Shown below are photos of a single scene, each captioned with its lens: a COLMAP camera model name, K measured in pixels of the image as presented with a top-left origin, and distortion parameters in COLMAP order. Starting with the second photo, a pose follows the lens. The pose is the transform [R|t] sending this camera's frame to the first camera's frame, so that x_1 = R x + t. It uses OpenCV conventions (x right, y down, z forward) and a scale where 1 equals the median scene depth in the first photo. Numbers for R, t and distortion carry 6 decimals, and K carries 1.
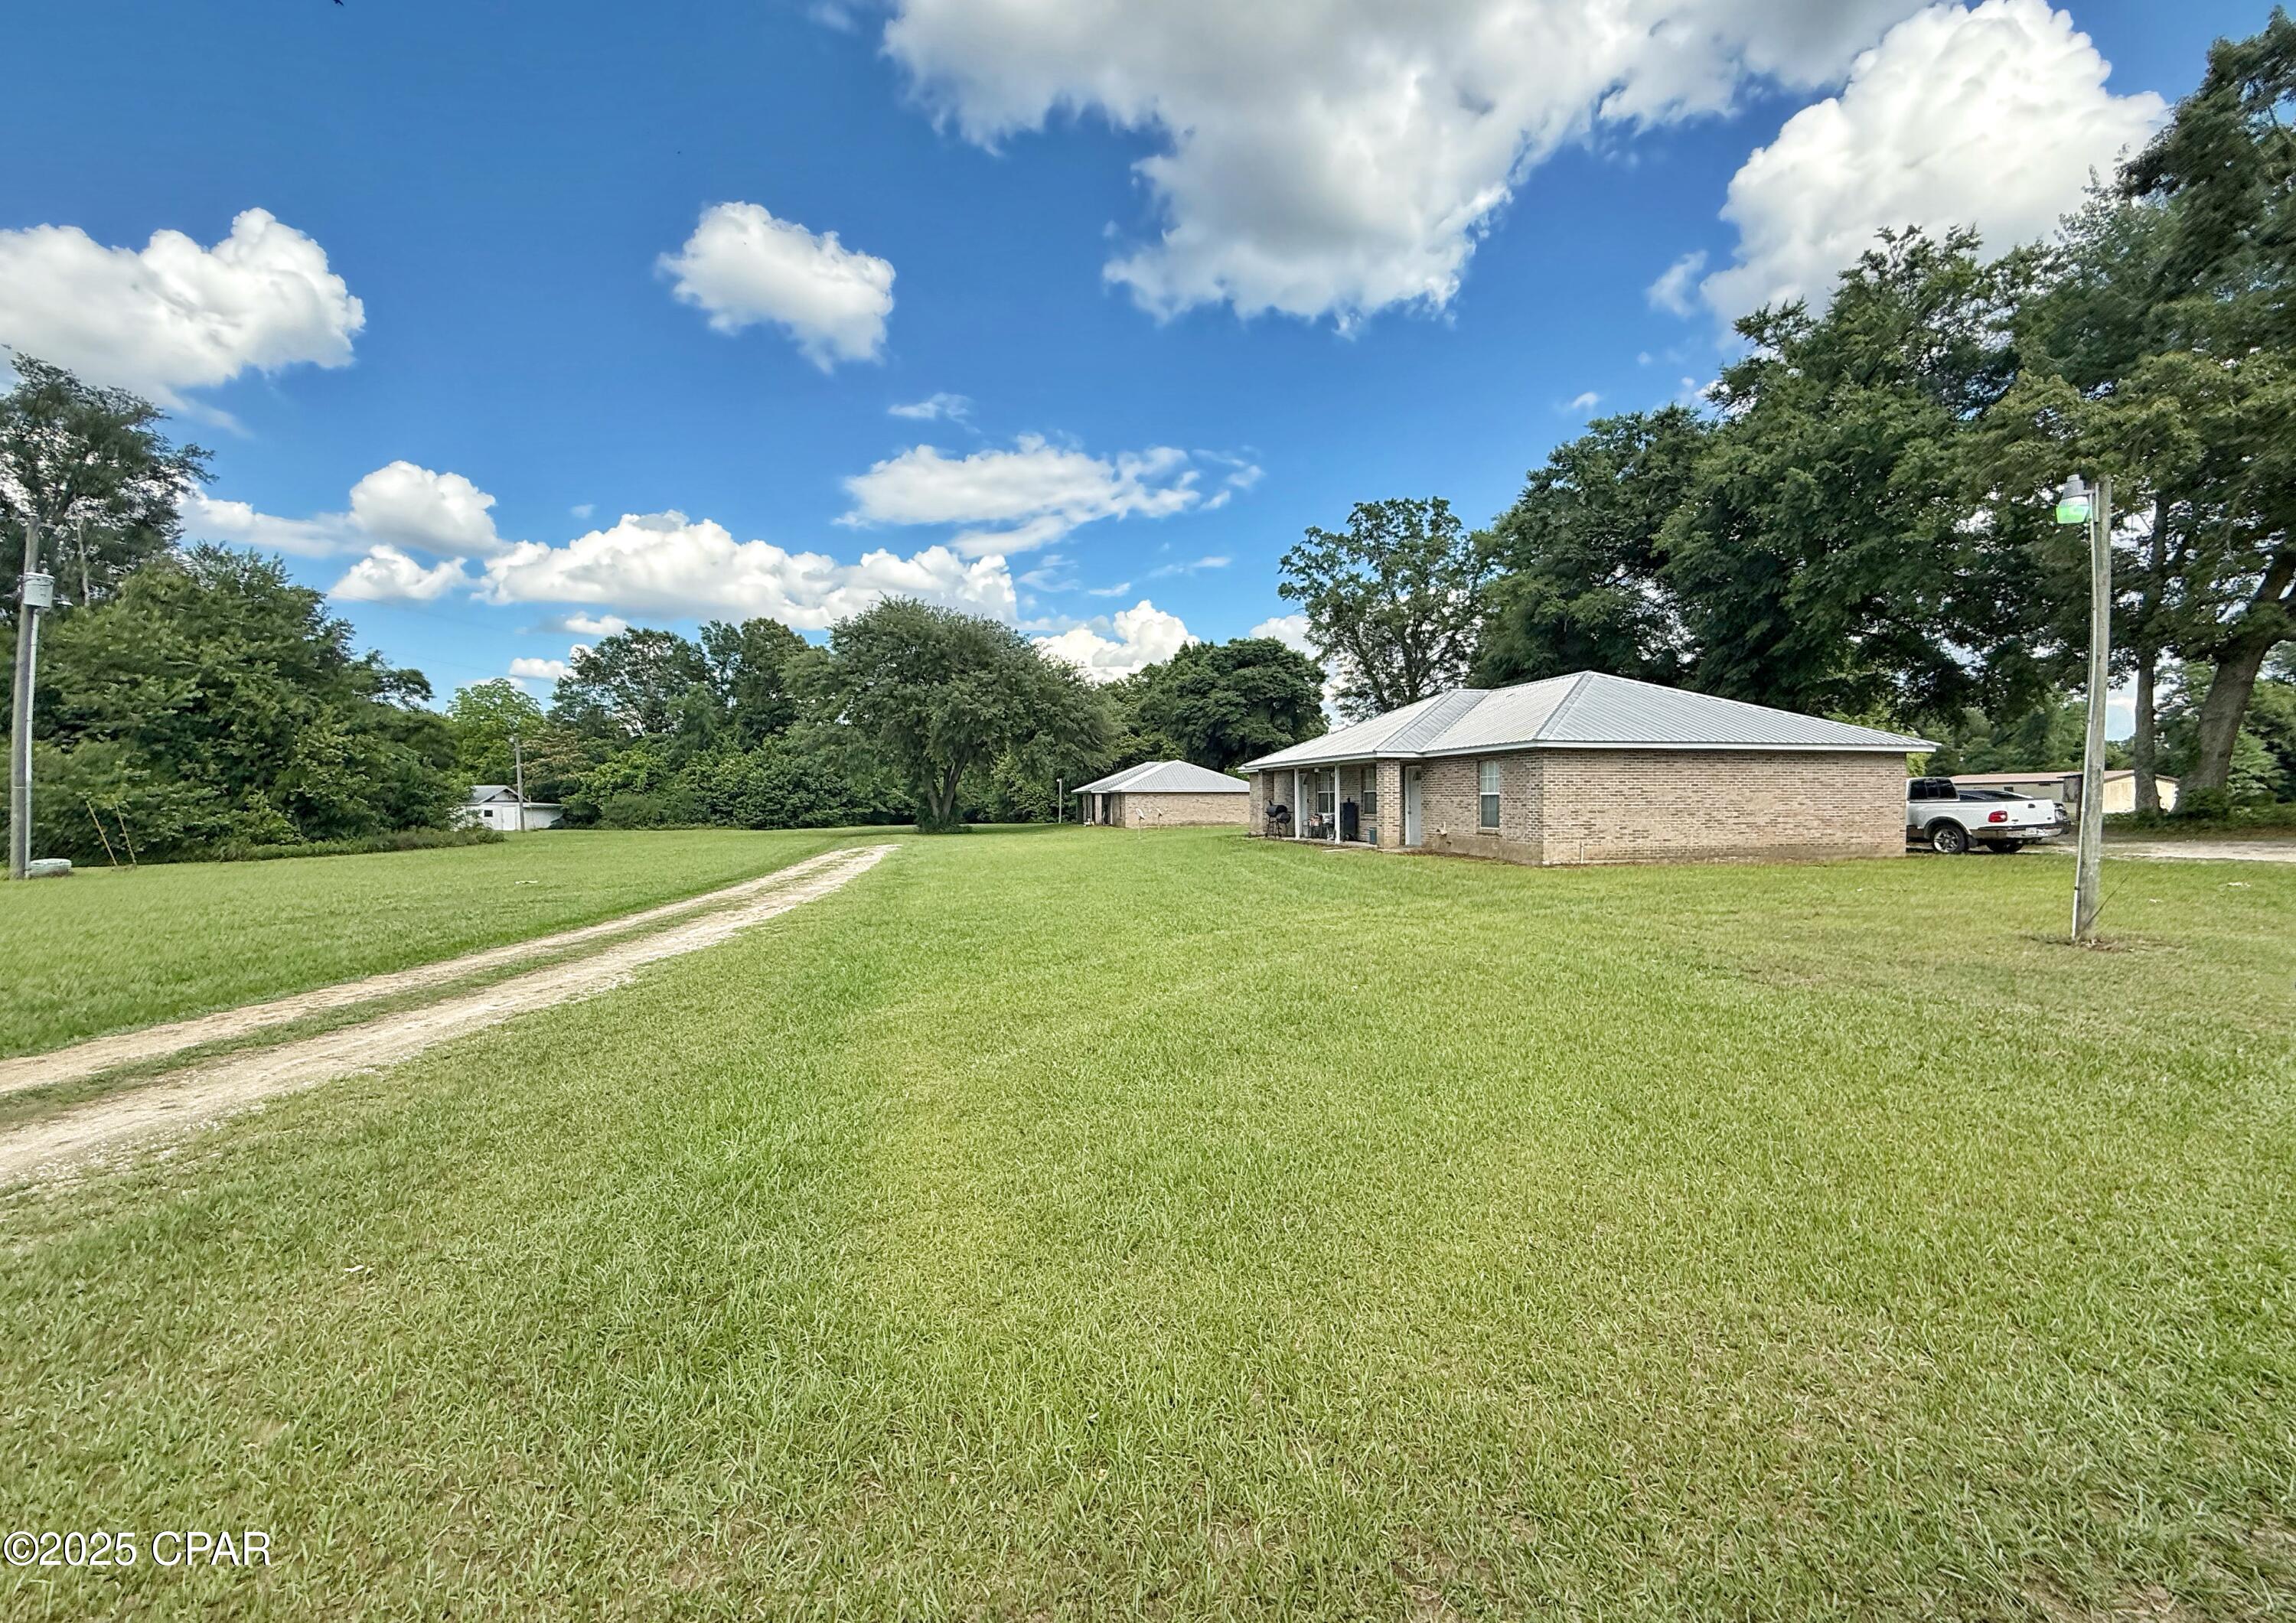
lens RADIAL K [[948.4, 0, 1201.8], [0, 948.4, 817.7], [0, 0, 1]] dist [0.000870, 0.000183]
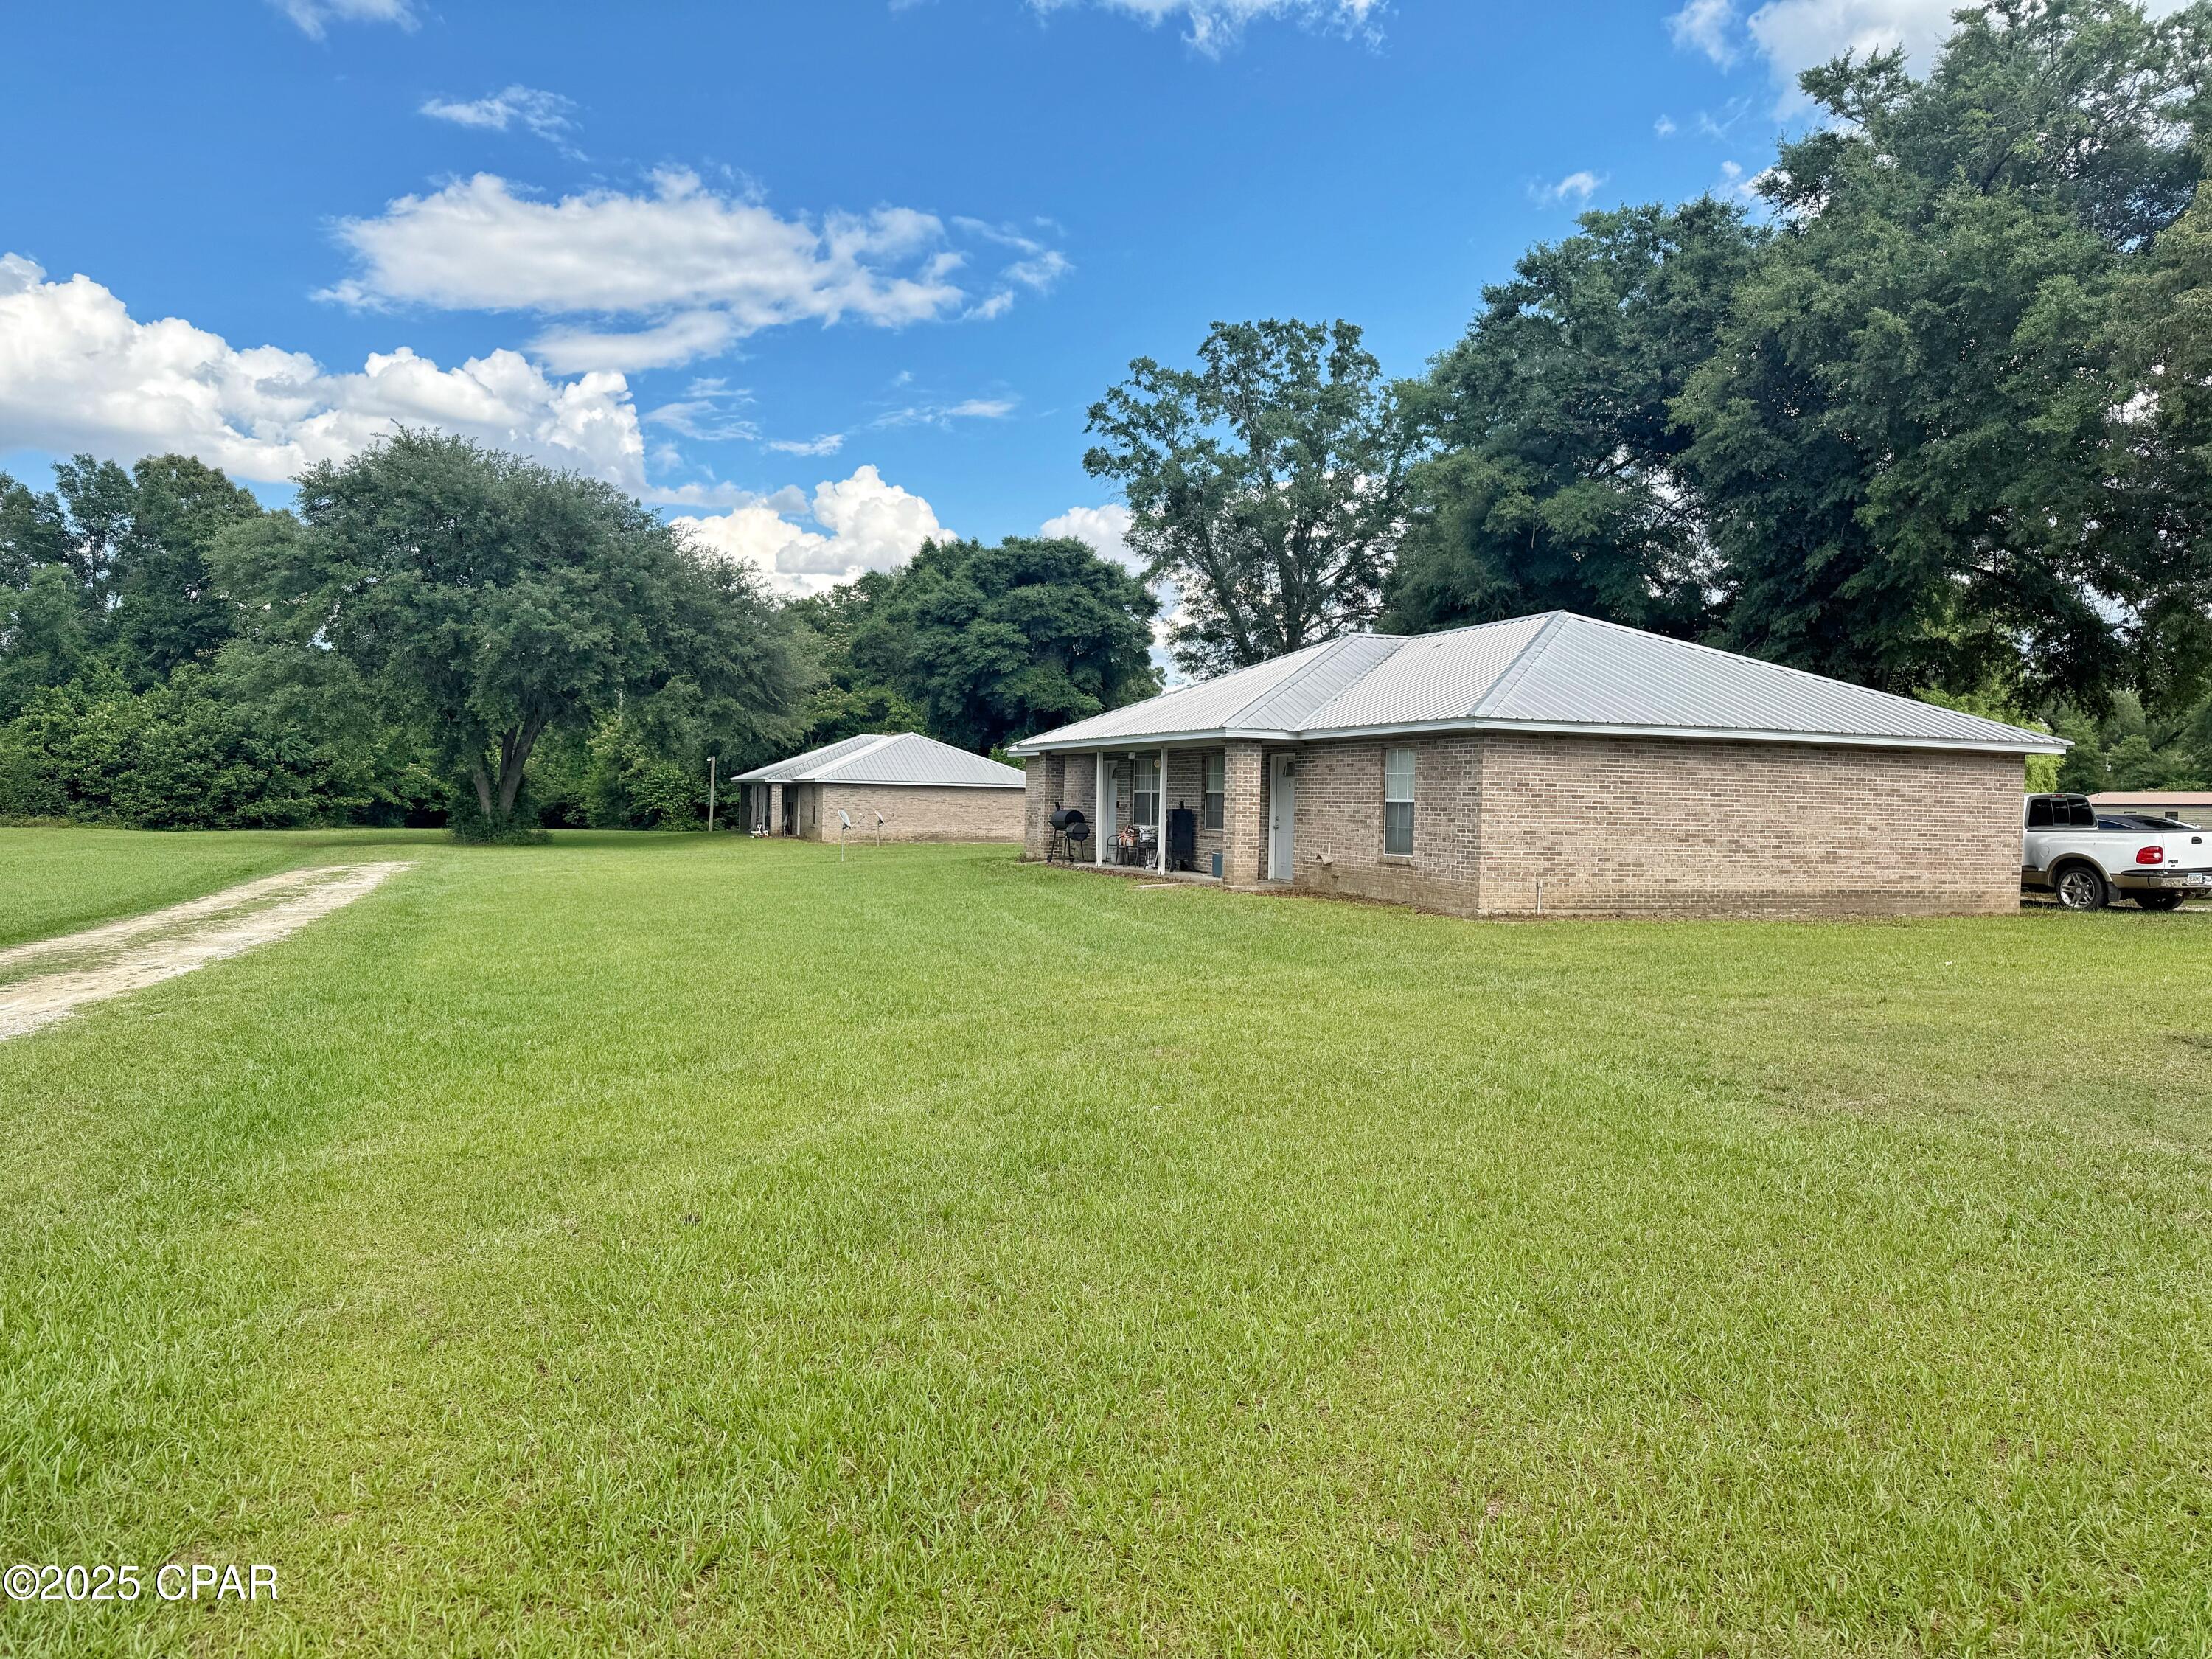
lens RADIAL K [[1536.6, 0, 1151.5], [0, 1536.6, 844.0], [0, 0, 1]] dist [0.083546, -0.100843]
pose [[0.991853, 0.023498, 0.125205, 0.006508], [-0.024564, 0.999674, 0.006979, 0.000279], [-0.125000, -0.009998, 0.992106, 0.003662]]
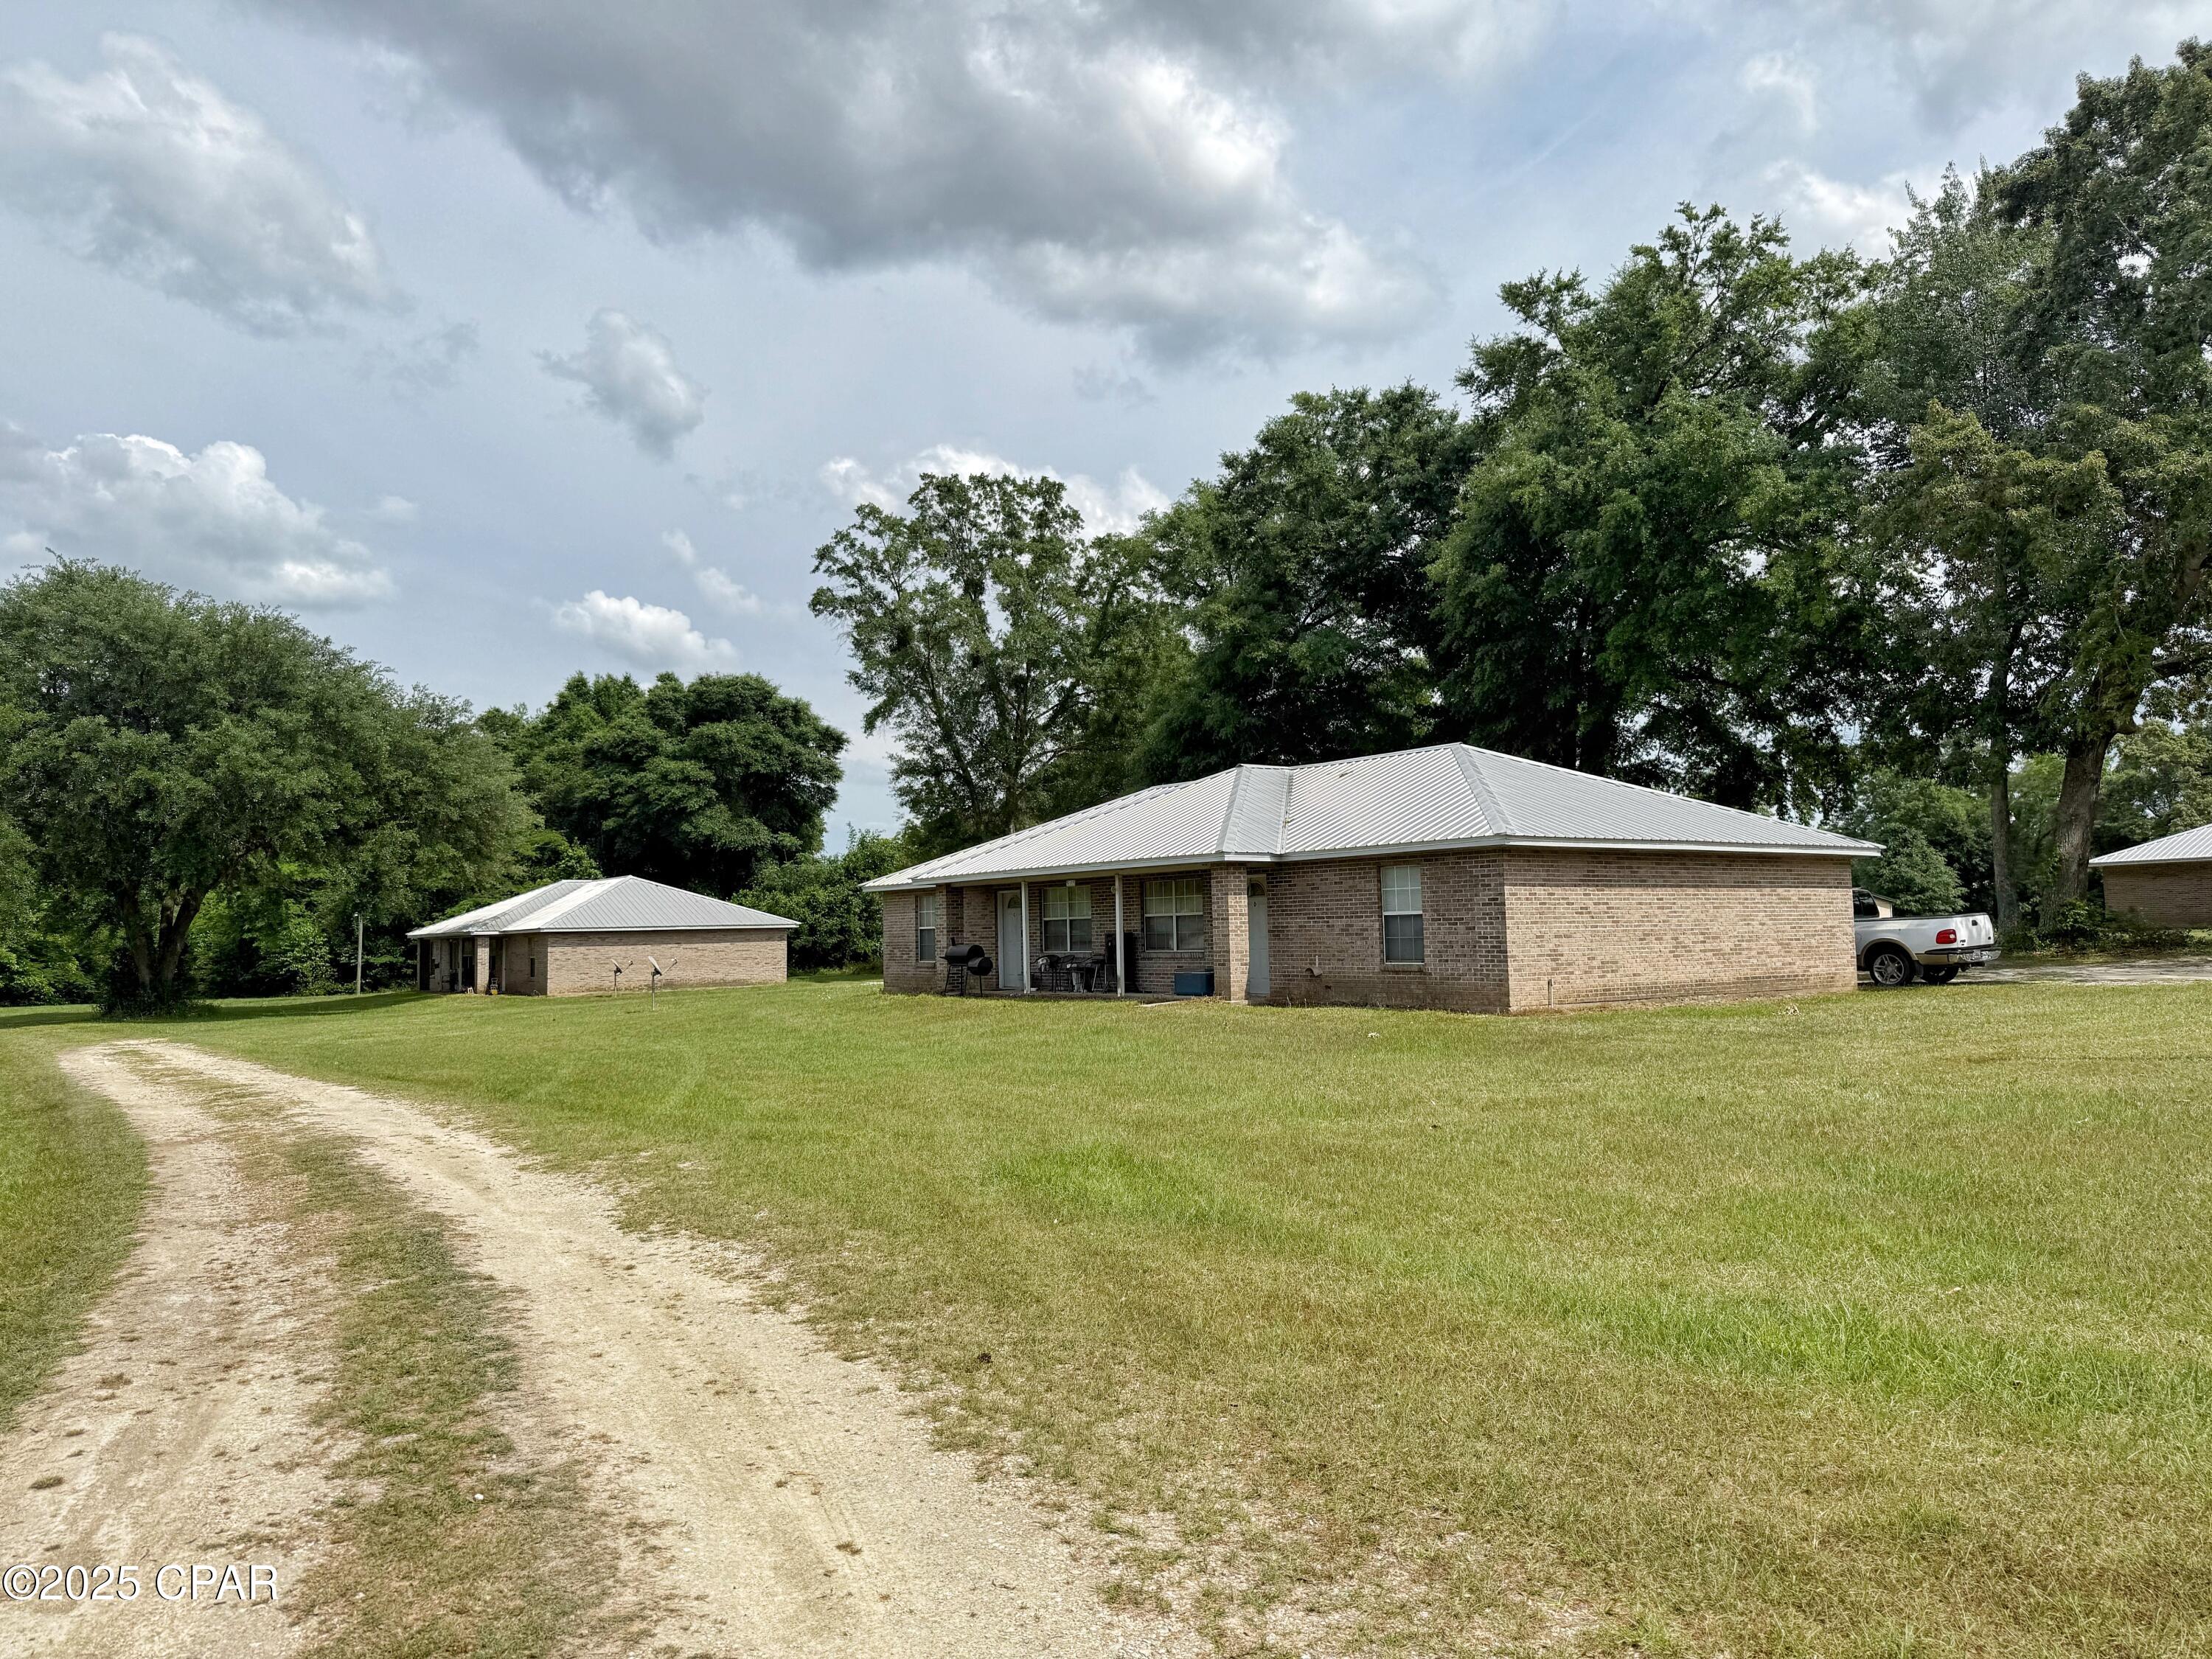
lens RADIAL K [[1529.6, 0, 1106.0], [0, 1529.6, 829.5], [0, 0, 1]] dist [0.198937, -0.427345]
pose [[0.923478, 0.011121, 0.383489, -0.164212], [0.025012, 0.995708, -0.089106, 0.004398], [-0.382834, 0.091879, 0.919237, 0.021907]]
